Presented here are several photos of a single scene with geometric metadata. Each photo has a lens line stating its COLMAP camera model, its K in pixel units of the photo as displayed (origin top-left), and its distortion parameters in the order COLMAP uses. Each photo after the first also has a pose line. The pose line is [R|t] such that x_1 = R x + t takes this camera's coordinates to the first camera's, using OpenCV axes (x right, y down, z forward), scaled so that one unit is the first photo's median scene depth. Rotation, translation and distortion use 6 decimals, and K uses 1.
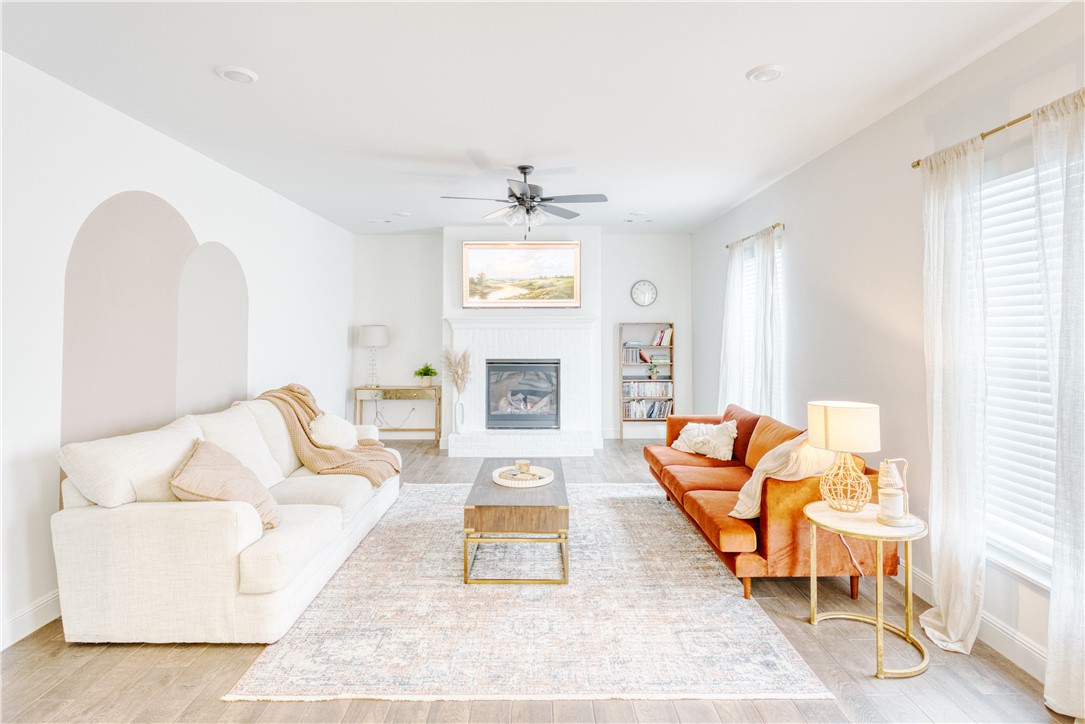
lens RADIAL K [[556.2, 0, 538.2], [0, 556.2, 307.9], [0, 0, 1]] dist [-0.010114, 0.002330]
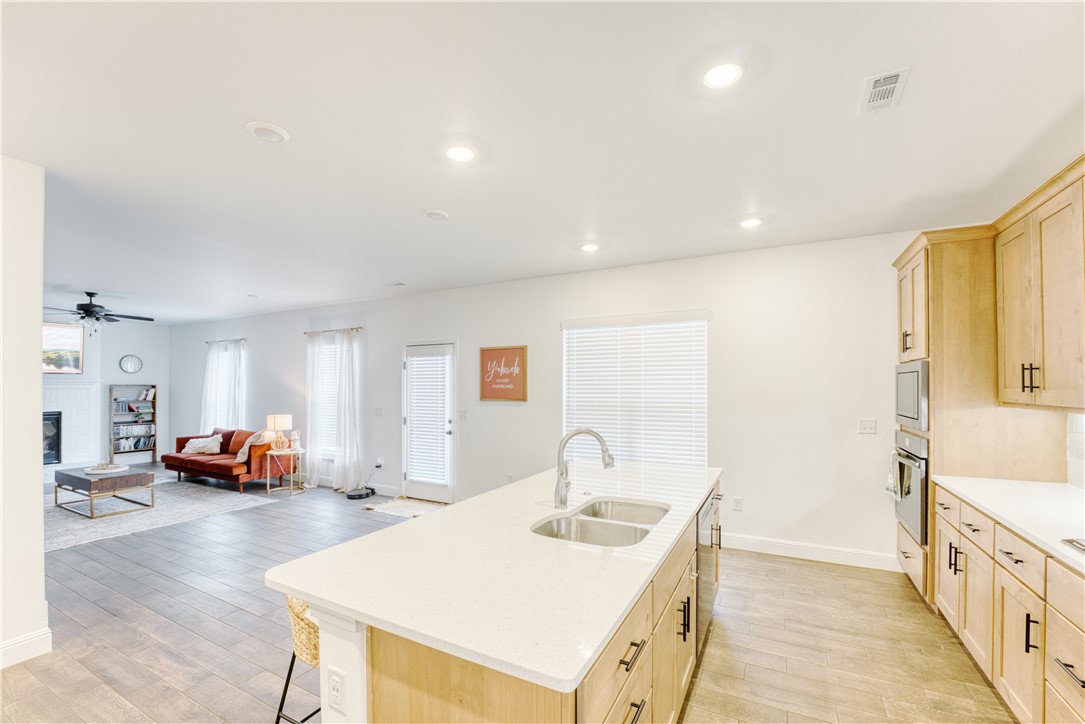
lens RADIAL K [[453.1, 0, 535.2], [0, 453.1, 385.9], [0, 0, 1]] dist [-0.028287, 0.002586]
pose [[0.476521, 0.003272, 0.879157, -0.500904], [-0.034134, 0.999308, 0.014783, -0.035247], [-0.878500, -0.037054, 0.476303, -0.734700]]
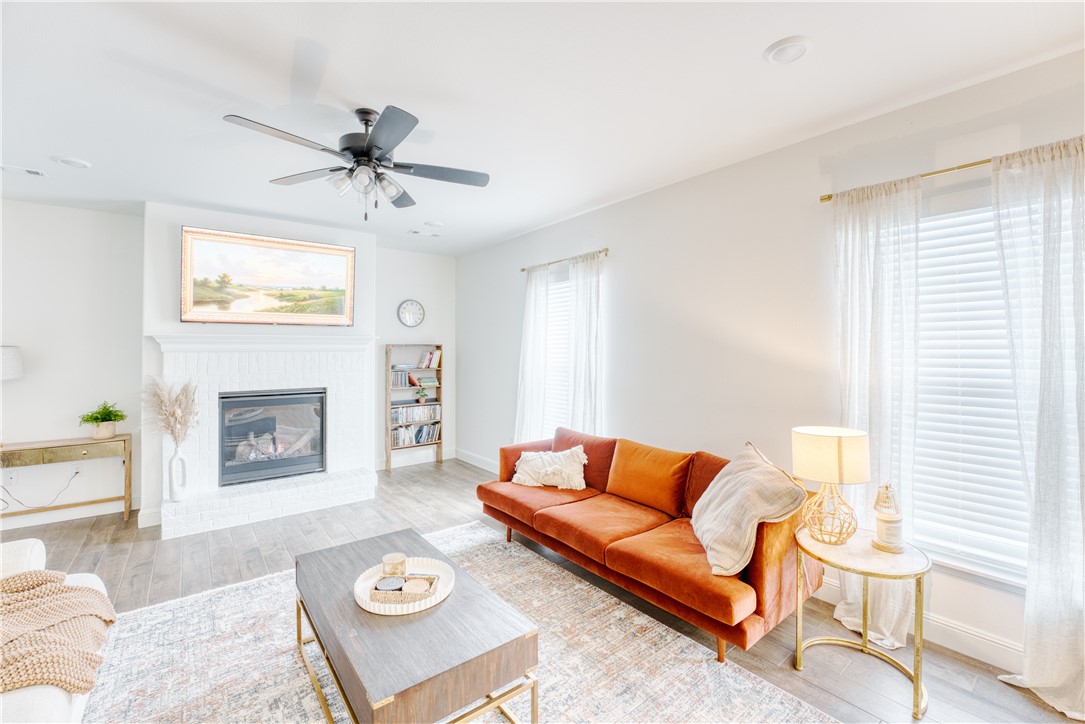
lens RADIAL K [[453.1, 0, 538.7], [0, 453.1, 342.7], [0, 0, 1]] dist [-0.028287, 0.002586]
pose [[0.789848, 0.007842, 0.613253, -0.175022], [-0.021221, 0.999669, 0.014549, 0.012688], [-0.612936, -0.024506, 0.789753, 0.396020]]
